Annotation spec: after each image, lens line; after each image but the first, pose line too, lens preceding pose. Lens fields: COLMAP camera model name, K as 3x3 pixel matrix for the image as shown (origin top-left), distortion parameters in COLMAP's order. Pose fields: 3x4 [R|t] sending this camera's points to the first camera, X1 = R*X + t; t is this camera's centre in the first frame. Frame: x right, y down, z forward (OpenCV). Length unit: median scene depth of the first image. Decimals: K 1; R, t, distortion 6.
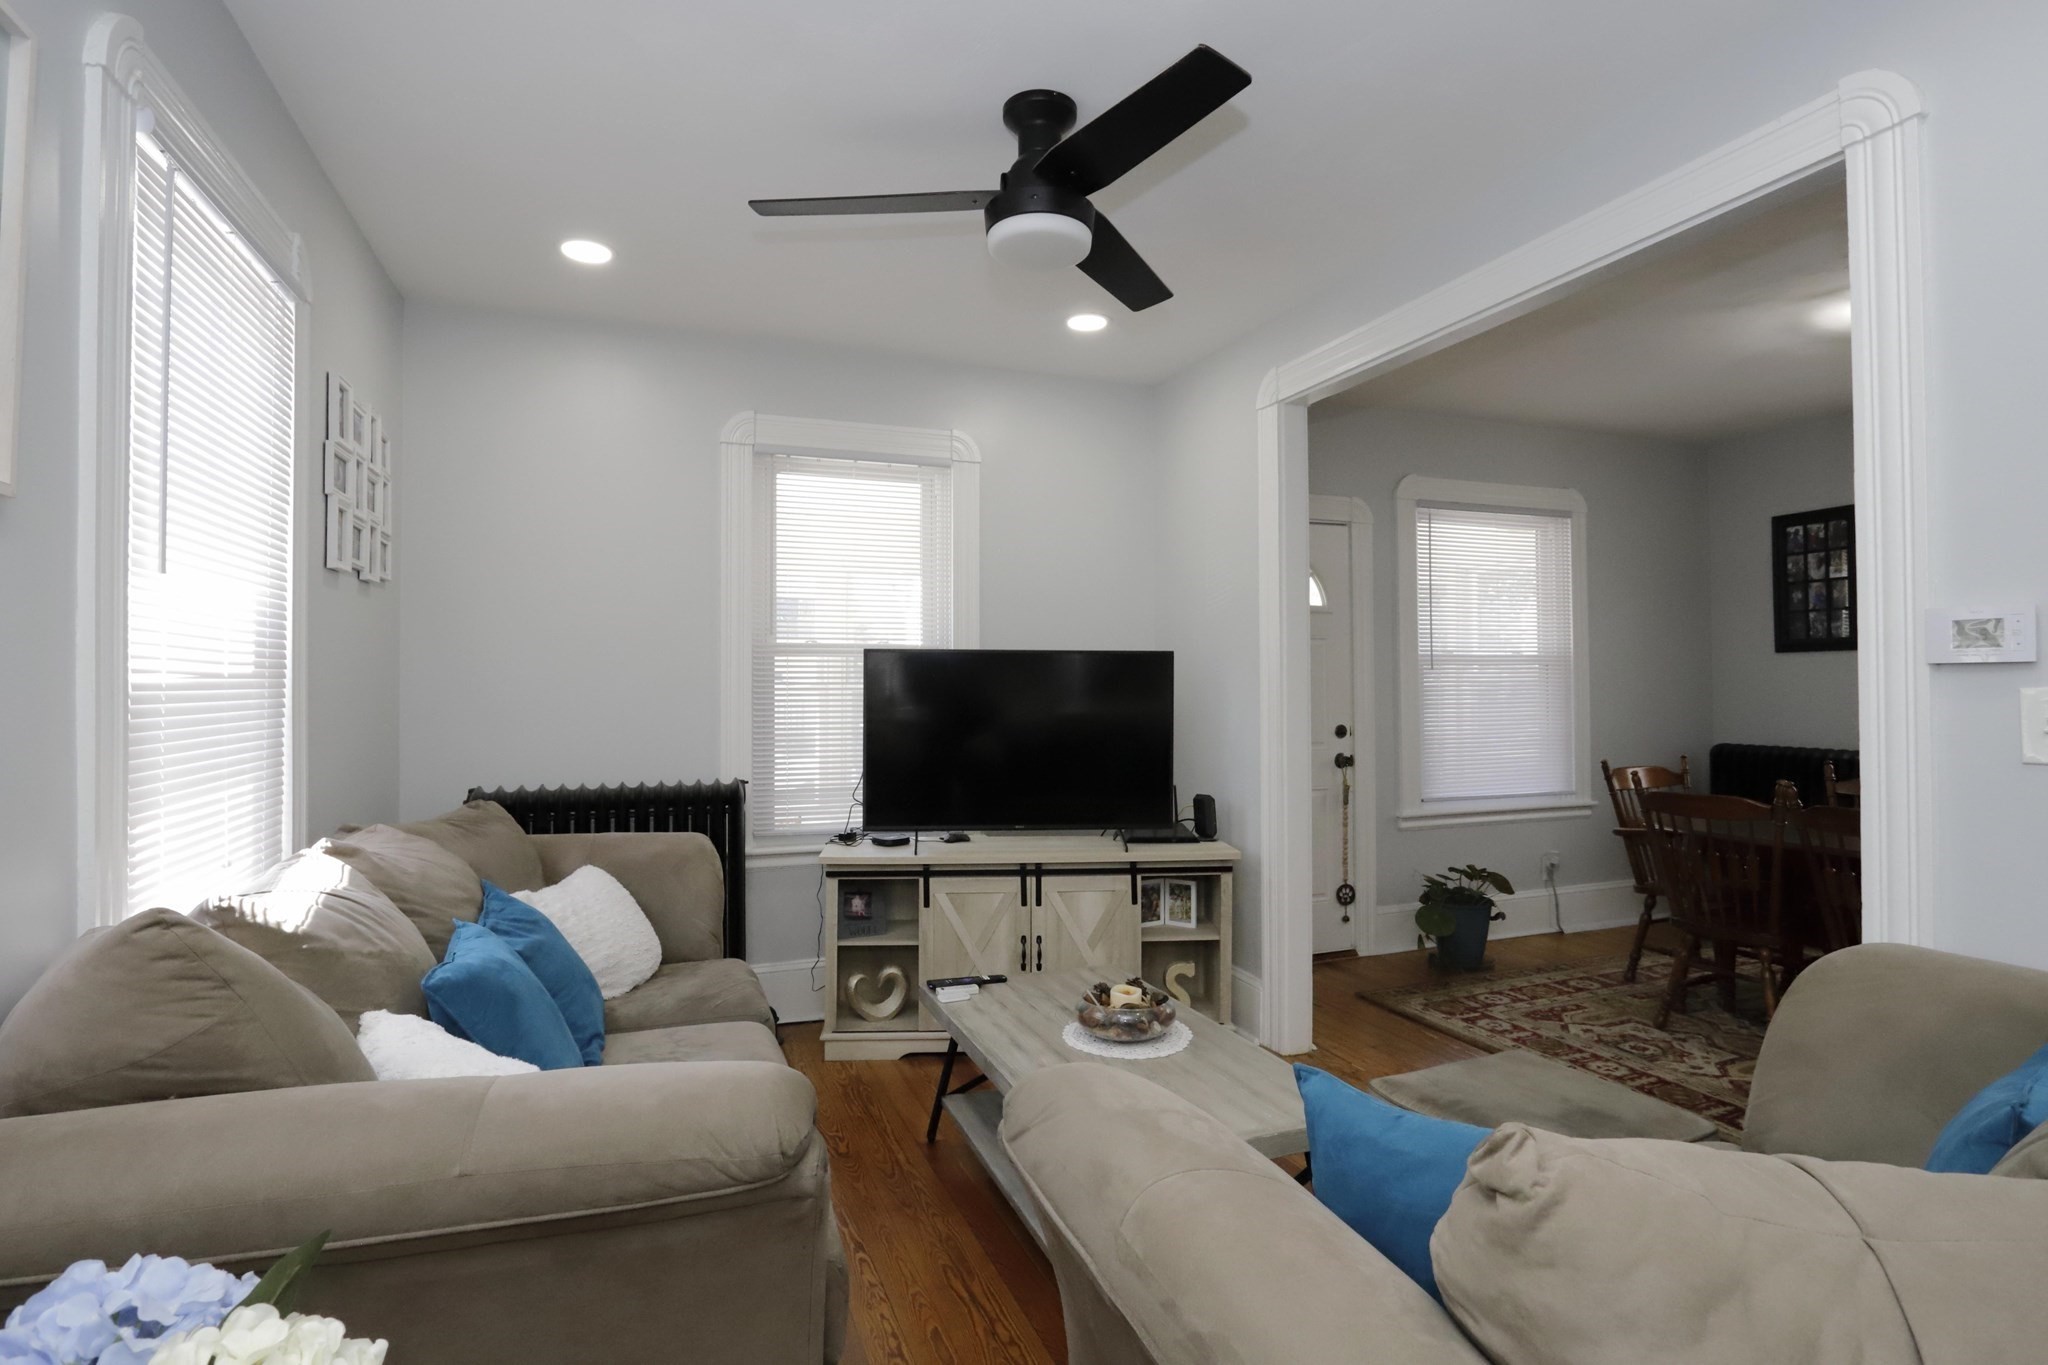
lens RADIAL K [[1022.2, 0, 1024.2], [0, 1022.2, 668.0], [0, 0, 1]] dist [-0.018672, -0.000094]
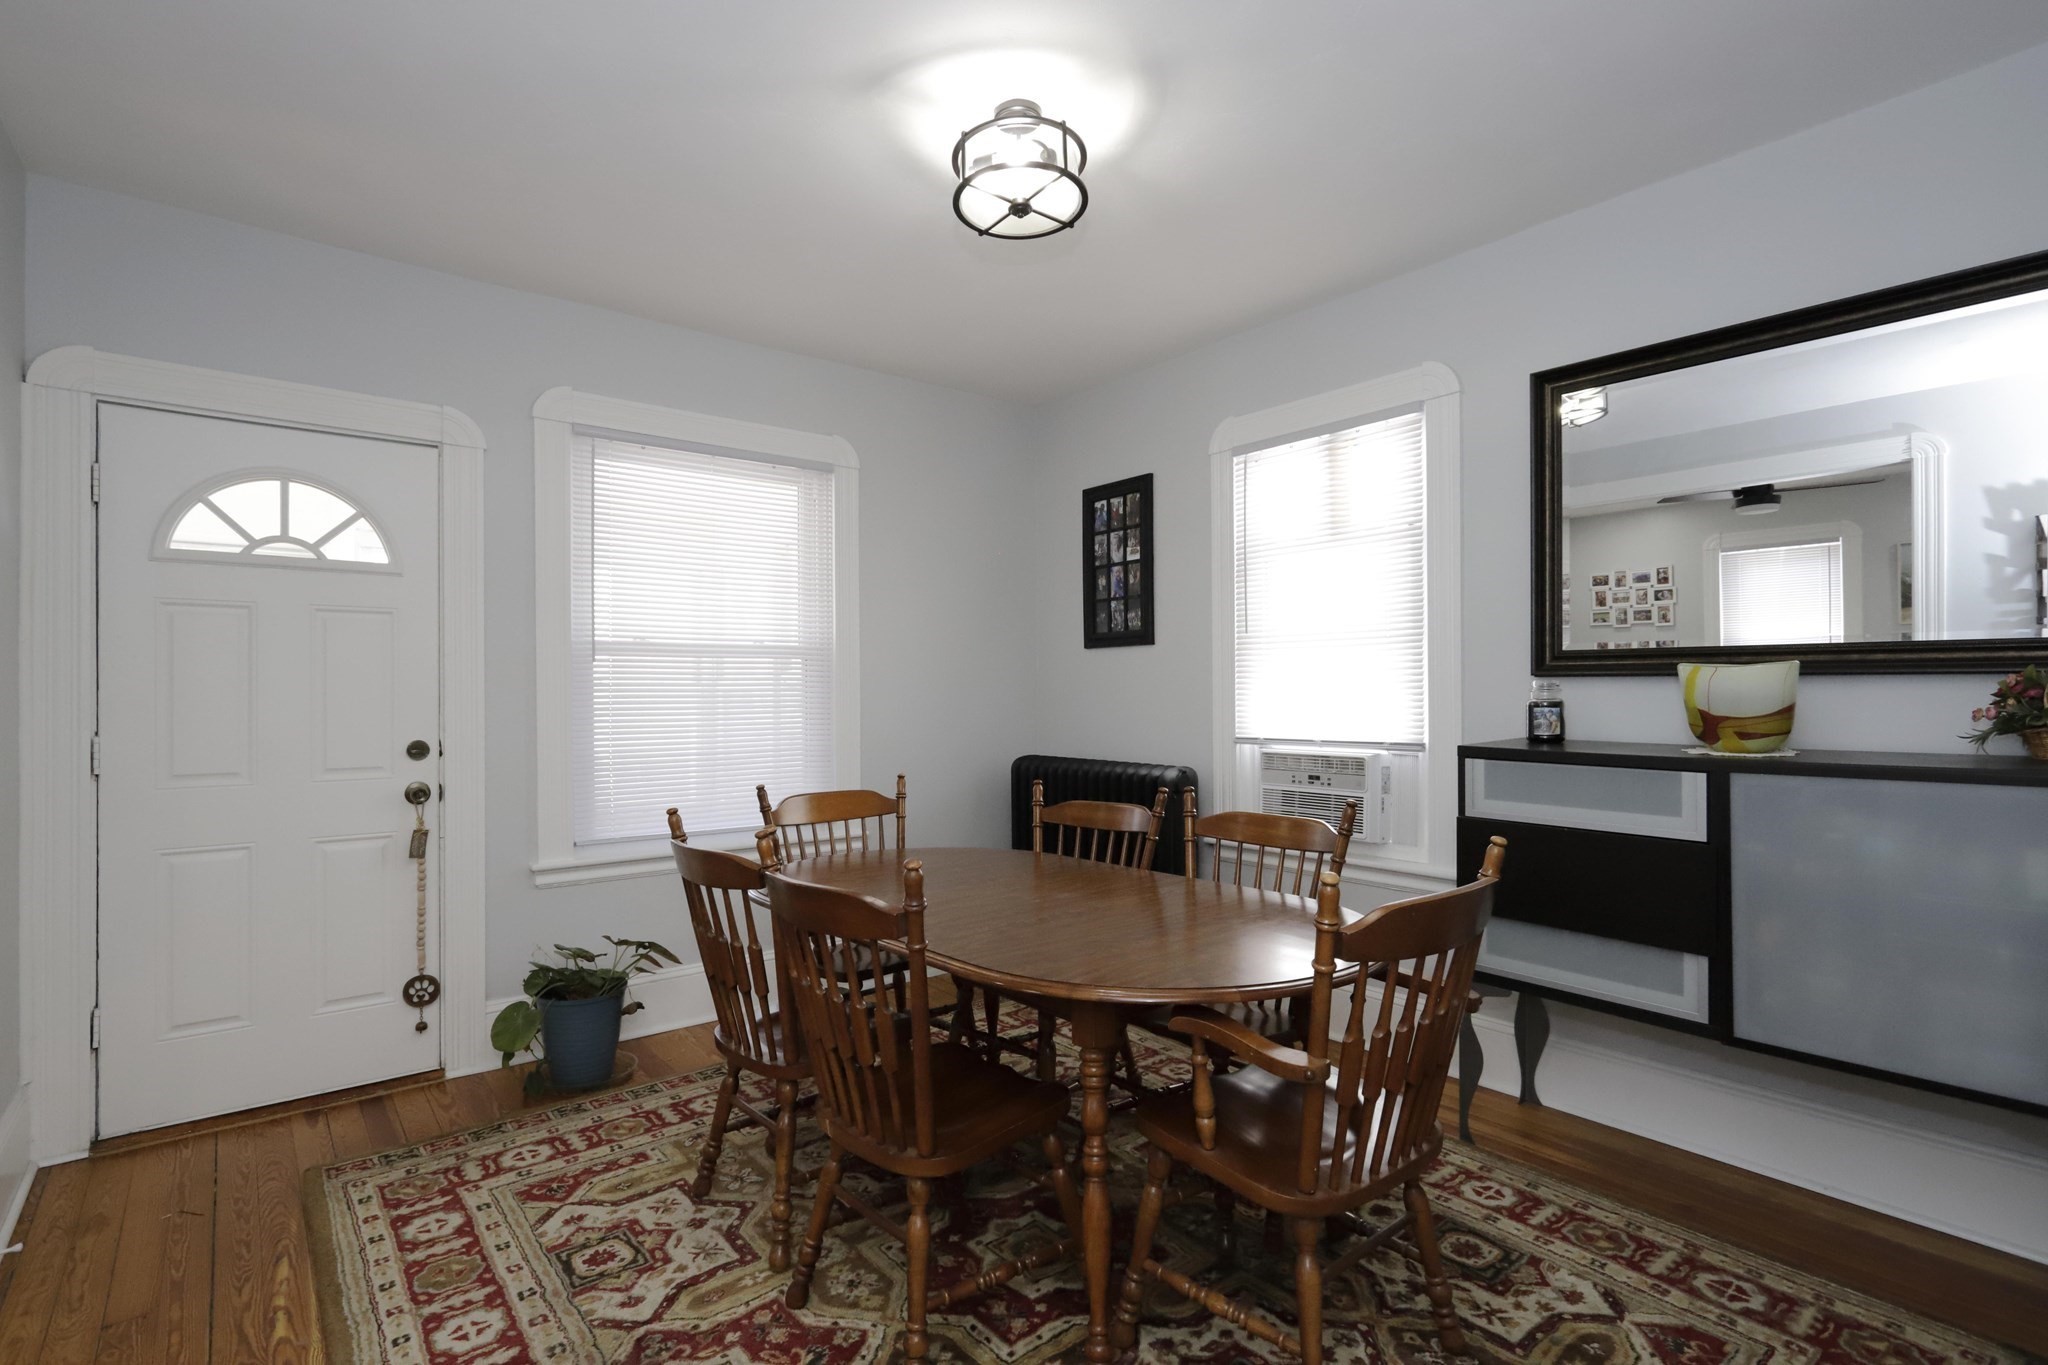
lens RADIAL K [[983.5, 0, 1024.0], [0, 983.5, 682.5], [0, 0, 1]] dist [0.000459, 0.000069]
pose [[0.948806, 0.004333, 0.315828, 0.488589], [-0.006105, 0.999971, 0.004622, 0.011750], [-0.315799, -0.006313, 0.948805, 0.253912]]
